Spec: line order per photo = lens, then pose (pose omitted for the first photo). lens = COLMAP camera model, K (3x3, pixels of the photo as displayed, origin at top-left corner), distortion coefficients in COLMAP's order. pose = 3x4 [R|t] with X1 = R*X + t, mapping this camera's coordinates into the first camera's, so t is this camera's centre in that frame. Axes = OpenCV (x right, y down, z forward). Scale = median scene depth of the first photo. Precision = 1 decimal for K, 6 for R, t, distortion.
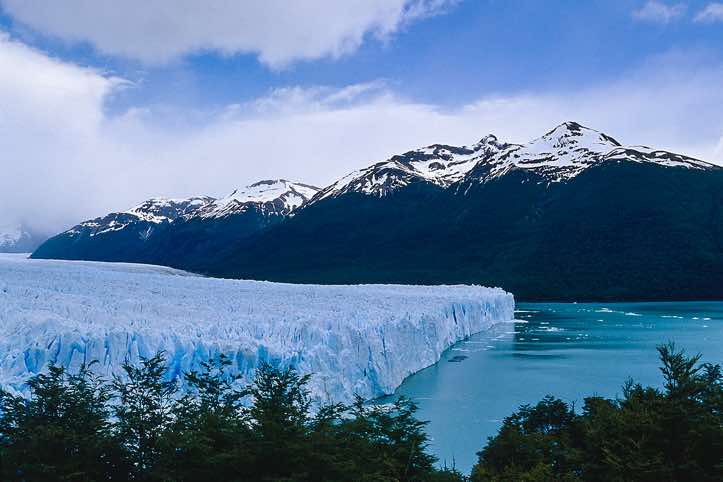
lens RADIAL K [[665.9, 0, 361.5], [0, 665.9, 241.0], [0, 0, 1]] dist [-0.027226, -0.007427]
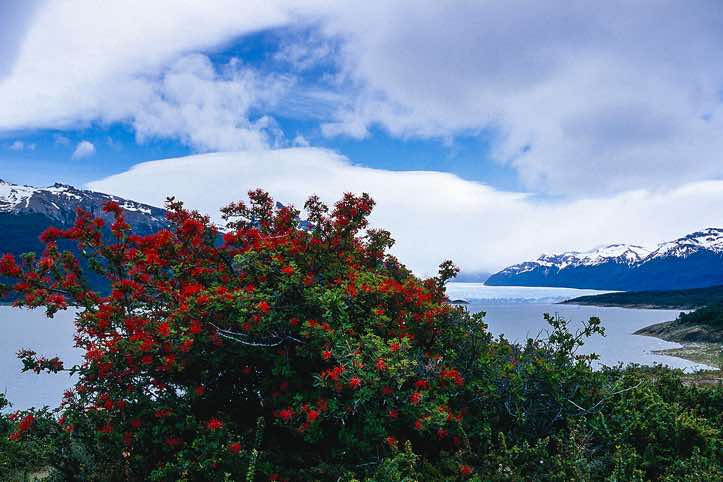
lens RADIAL K [[665.9, 0, 361.5], [0, 665.9, 241.0], [0, 0, 1]] dist [-0.027226, -0.007427]
pose [[0.932471, -0.035172, -0.359528, -0.143962], [0.024179, 0.999094, -0.035029, -0.055066], [0.360434, 0.023970, 0.932477, -1.173943]]
